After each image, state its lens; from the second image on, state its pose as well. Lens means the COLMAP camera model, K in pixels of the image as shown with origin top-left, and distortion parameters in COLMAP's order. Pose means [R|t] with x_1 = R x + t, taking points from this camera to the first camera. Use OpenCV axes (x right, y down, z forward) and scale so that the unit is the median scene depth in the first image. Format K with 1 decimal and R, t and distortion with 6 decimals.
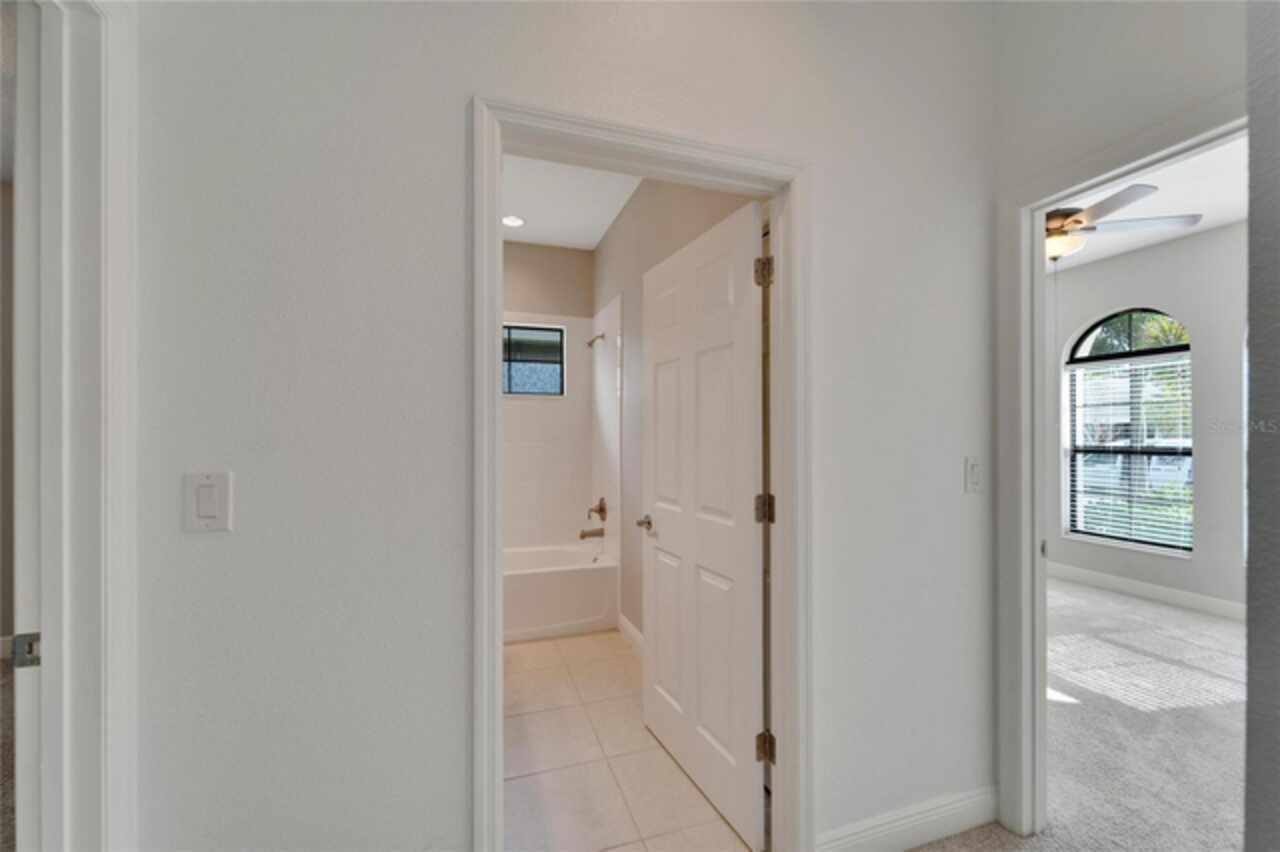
lens RADIAL K [[538.1, 0, 637.1], [0, 538.1, 420.6], [0, 0, 1]] dist [-0.002595, -0.000390]
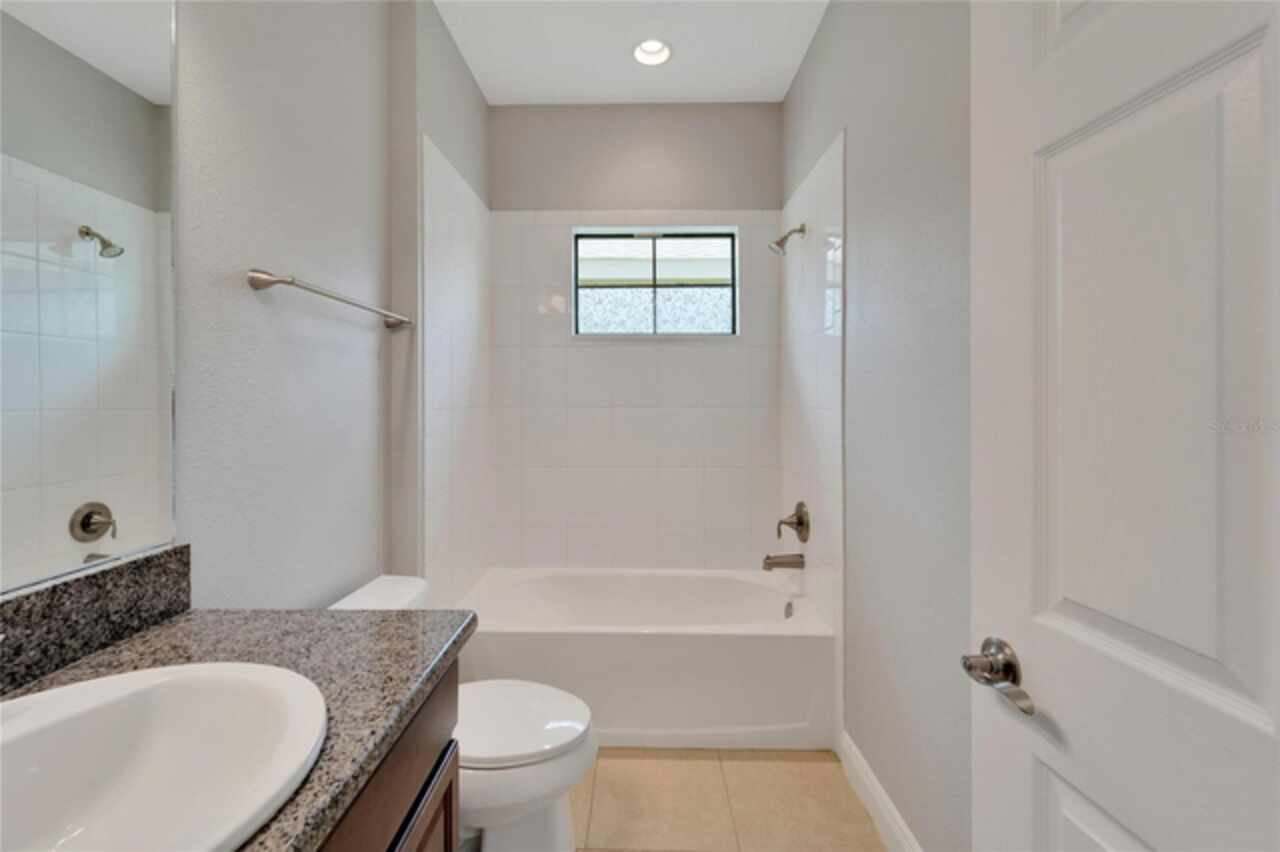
lens RADIAL K [[525.8, 0, 635.9], [0, 525.8, 398.1], [0, 0, 1]] dist [-0.001336, -0.000960]
pose [[0.943852, -0.000792, -0.330368, -0.045274], [0.004609, 0.999931, 0.010769, 0.022422], [0.330337, -0.011686, 0.943791, 0.394059]]
